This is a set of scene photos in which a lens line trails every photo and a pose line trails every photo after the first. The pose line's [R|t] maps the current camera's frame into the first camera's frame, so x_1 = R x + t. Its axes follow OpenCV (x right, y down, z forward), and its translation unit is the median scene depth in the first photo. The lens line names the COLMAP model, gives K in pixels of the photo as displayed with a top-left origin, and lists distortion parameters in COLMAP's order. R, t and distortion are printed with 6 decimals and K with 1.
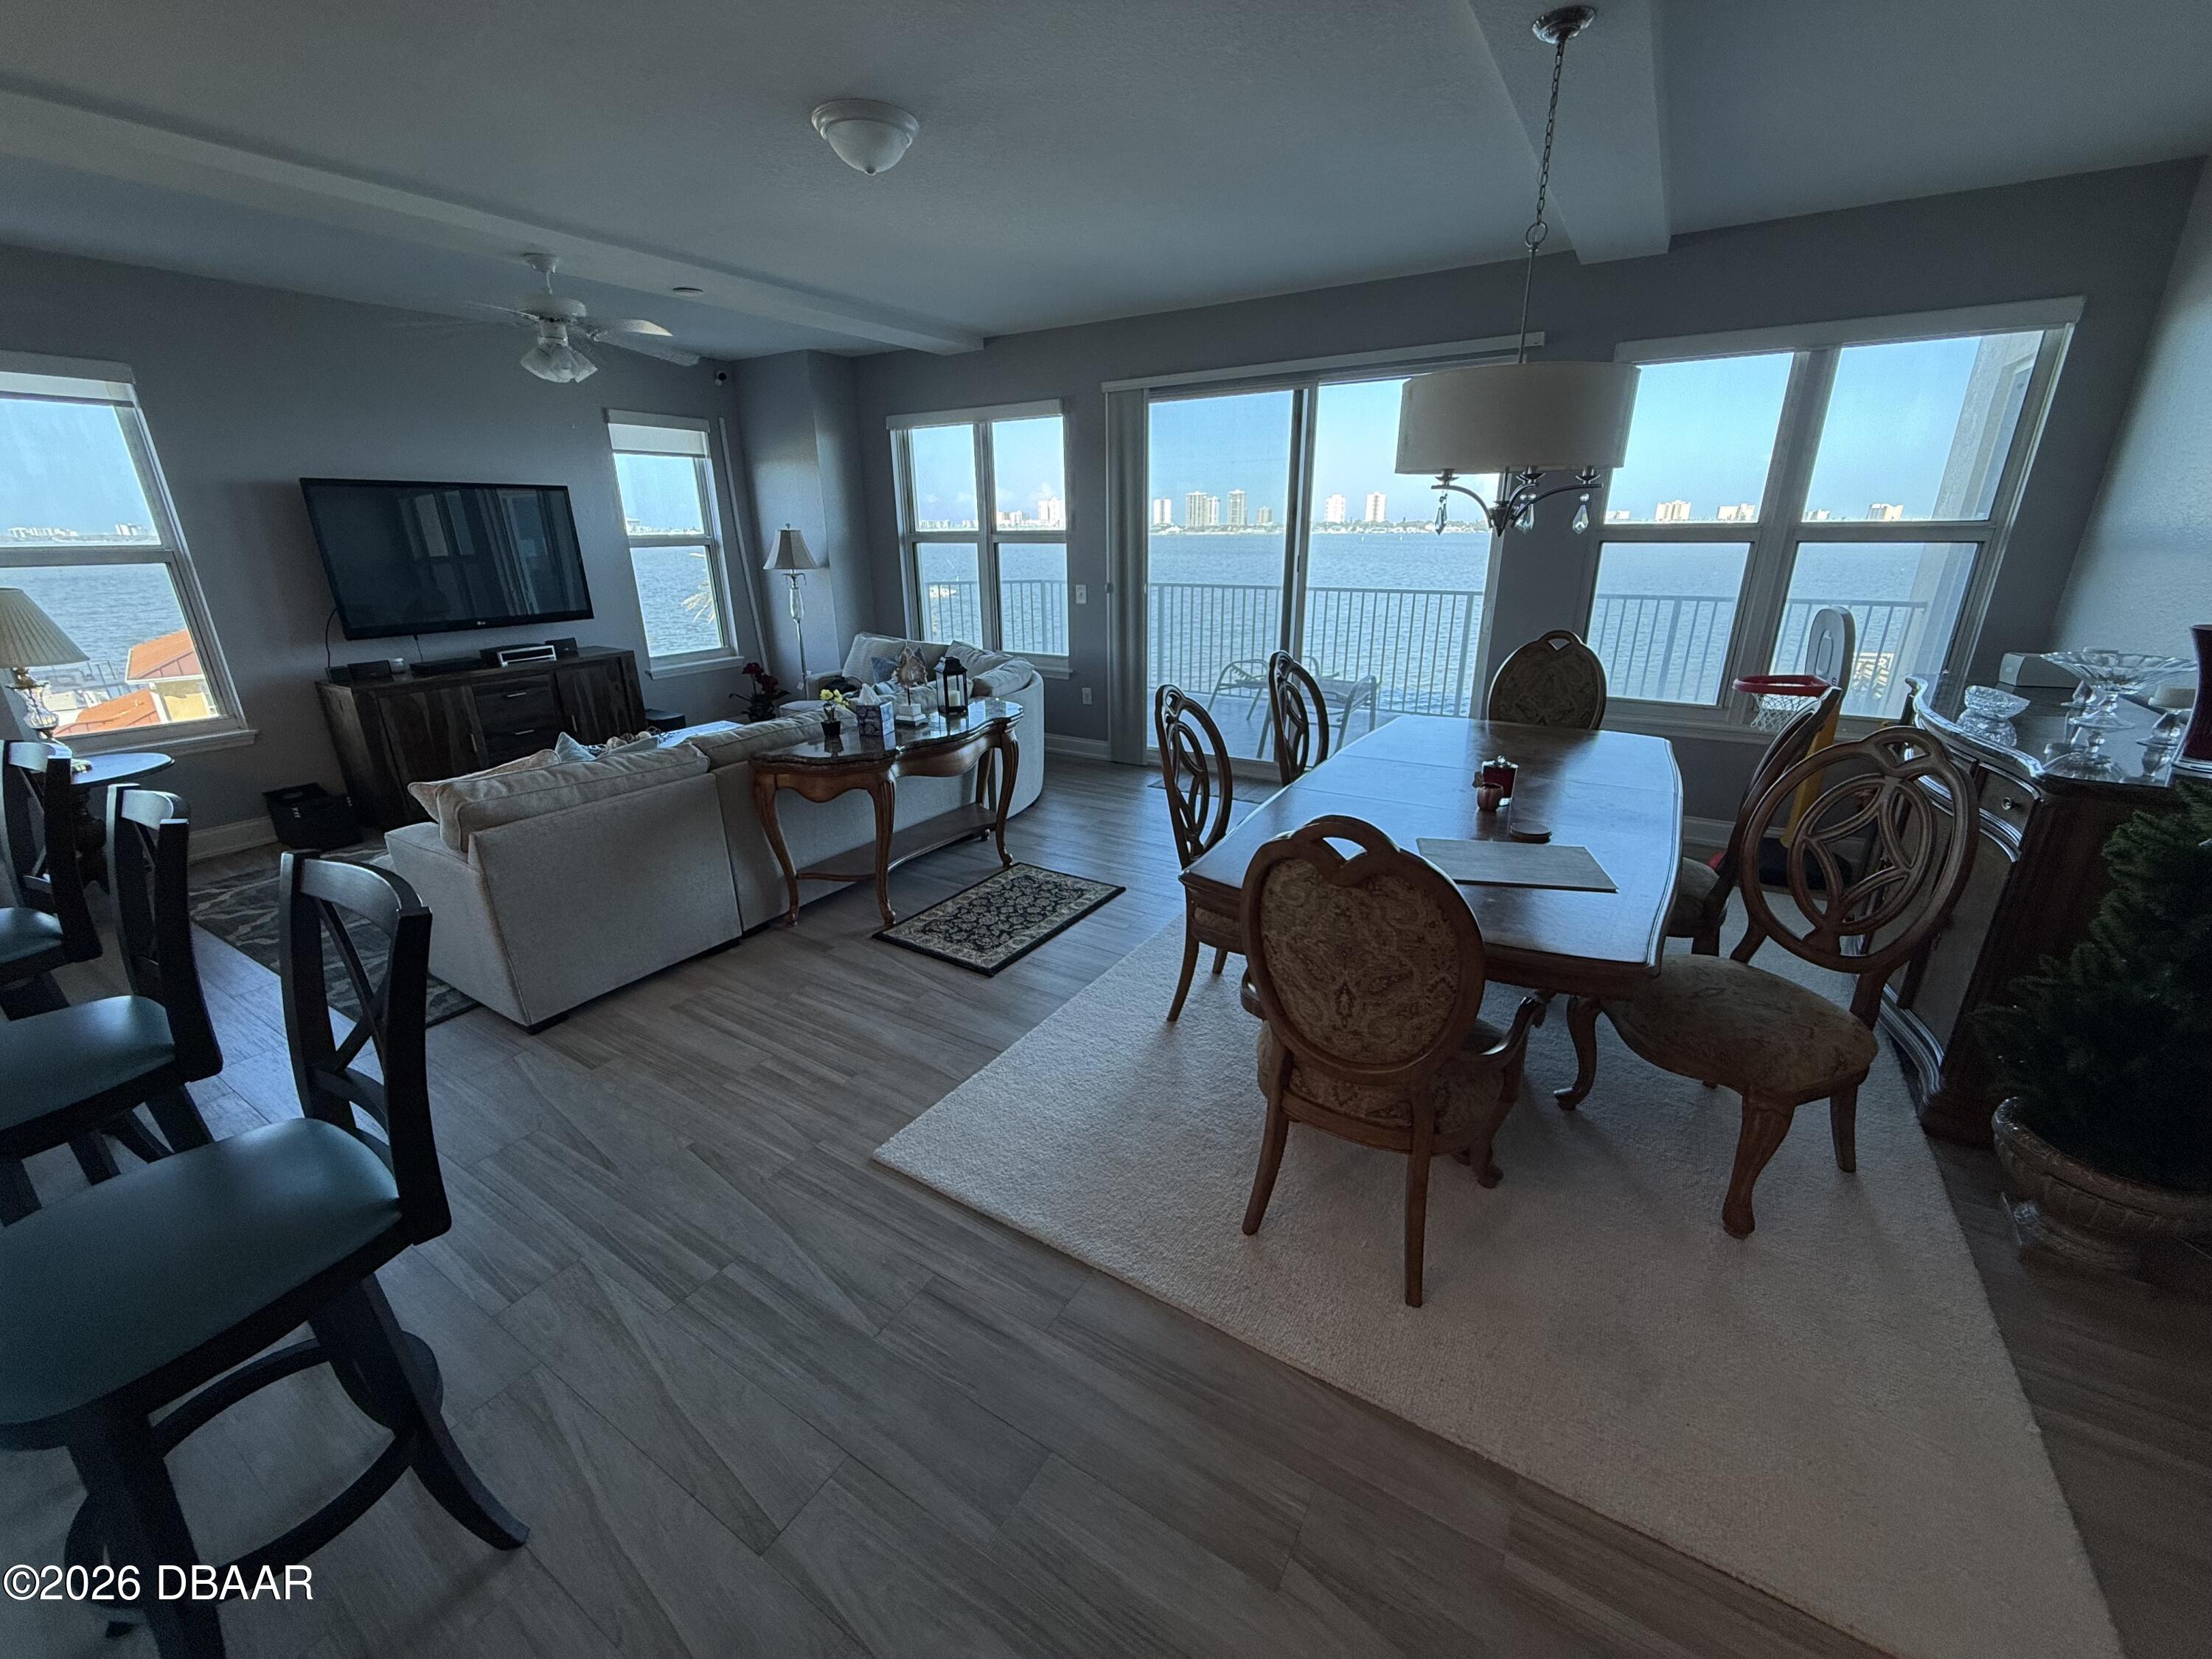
lens RADIAL K [[881.8, 0, 1113.3], [0, 881.8, 826.8], [0, 0, 1]] dist [0.000254, -0.000171]
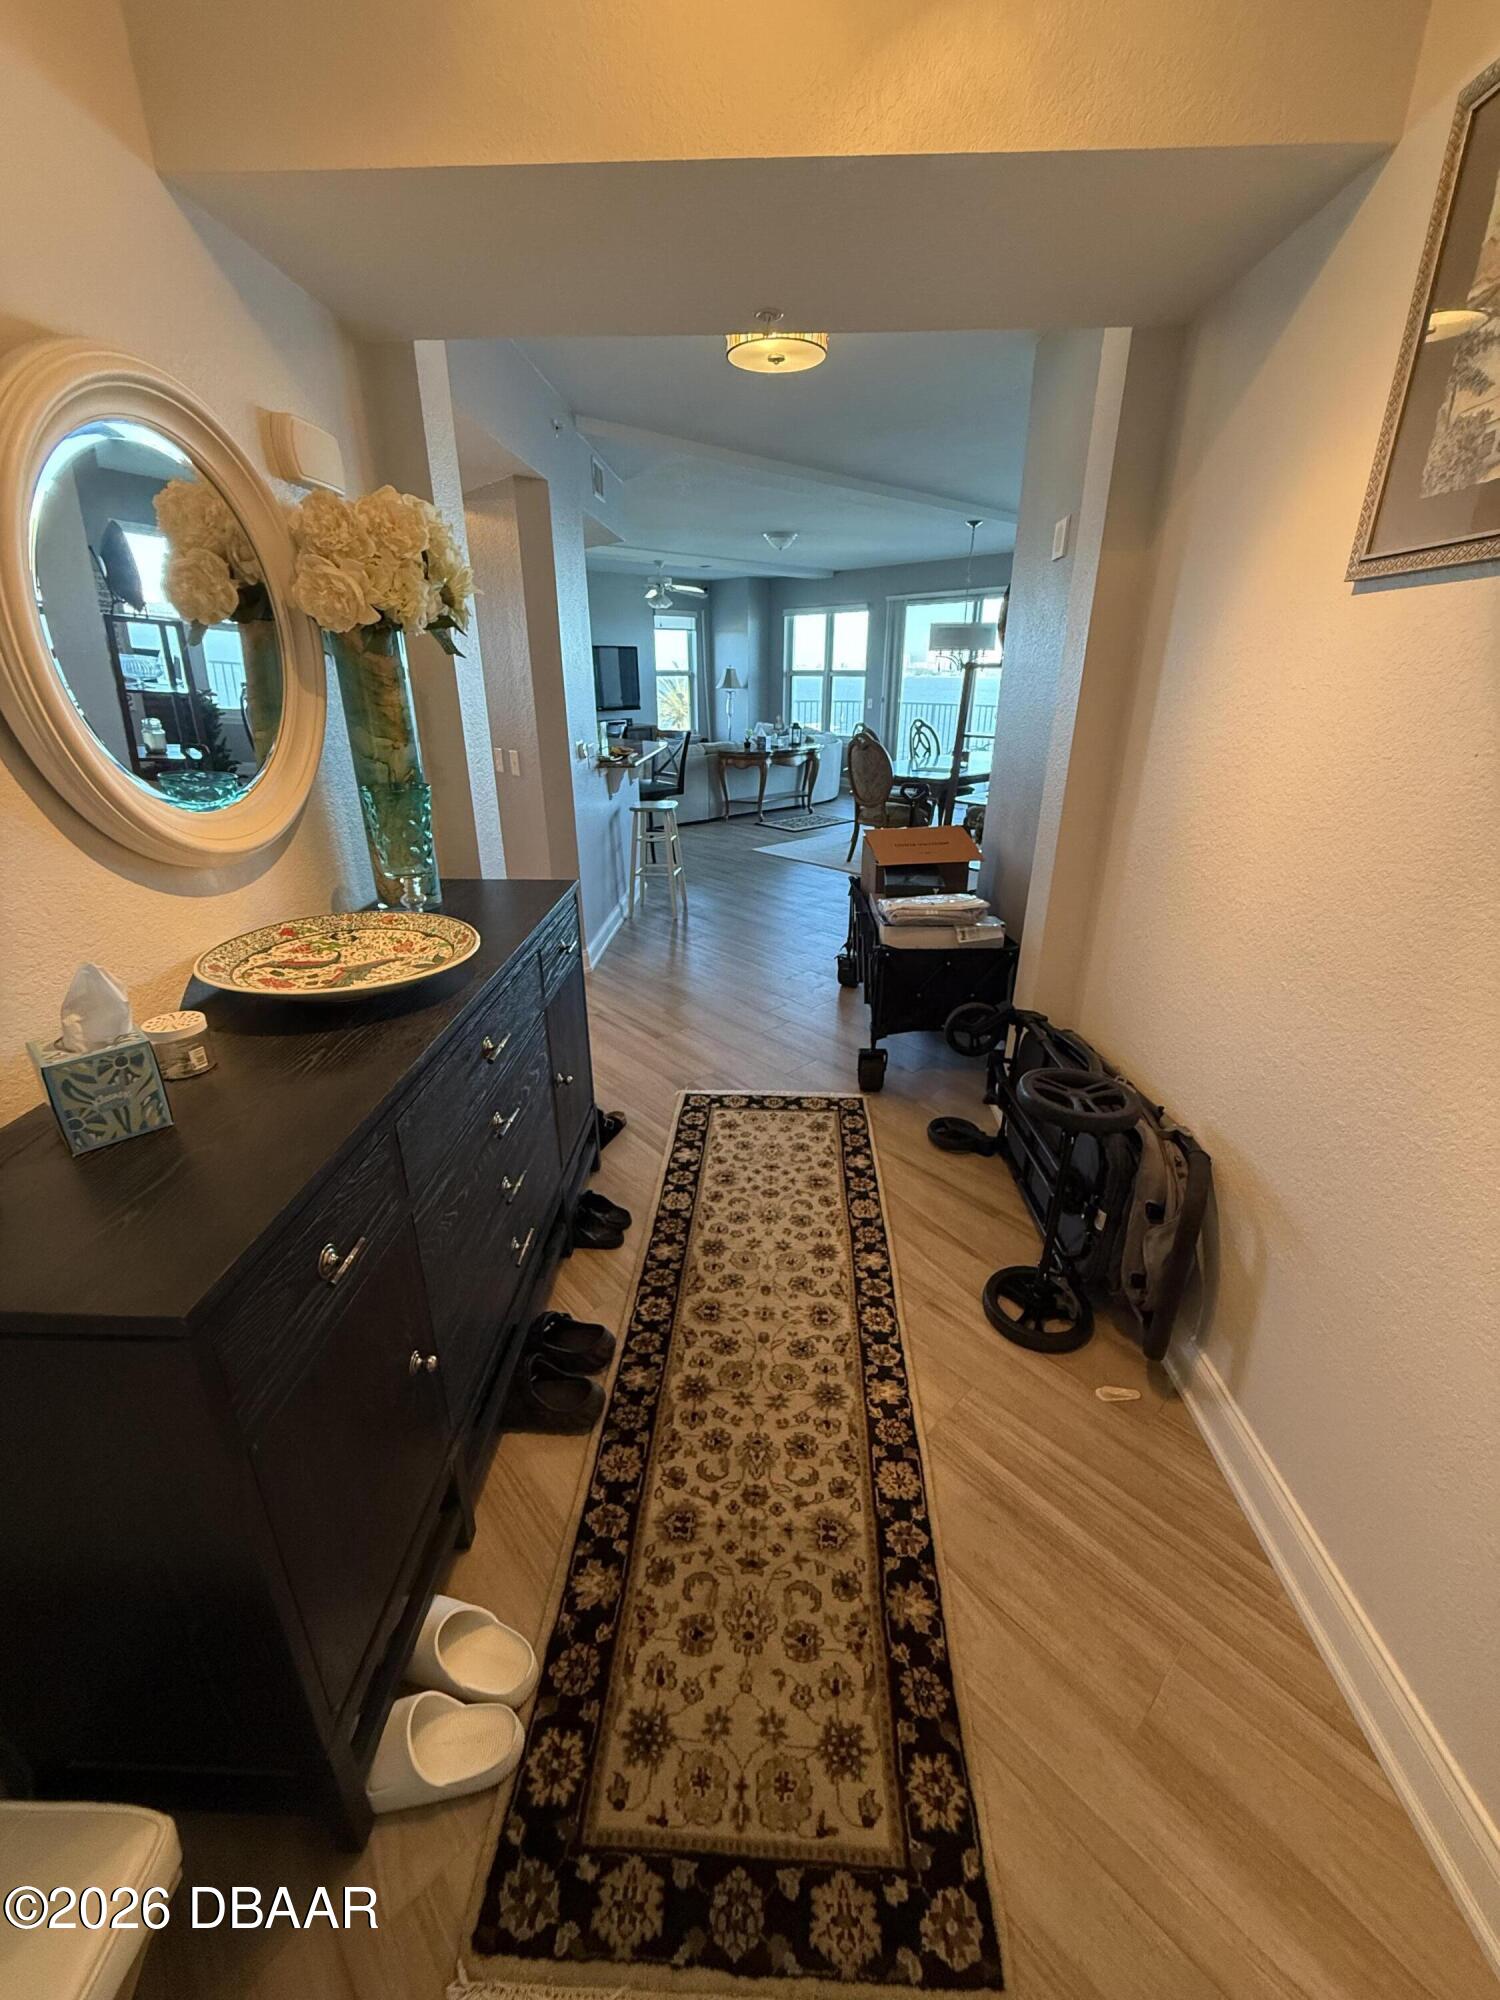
lens RADIAL K [[797.3, 0, 755.2], [0, 797.3, 996.5], [0, 0, 1]] dist [0.000254, -0.000171]
pose [[0.962624, 0.112415, -0.246410, 0.227153], [-0.096727, 0.992488, 0.074908, 0.274235], [0.252980, -0.048274, 0.966266, -0.807173]]
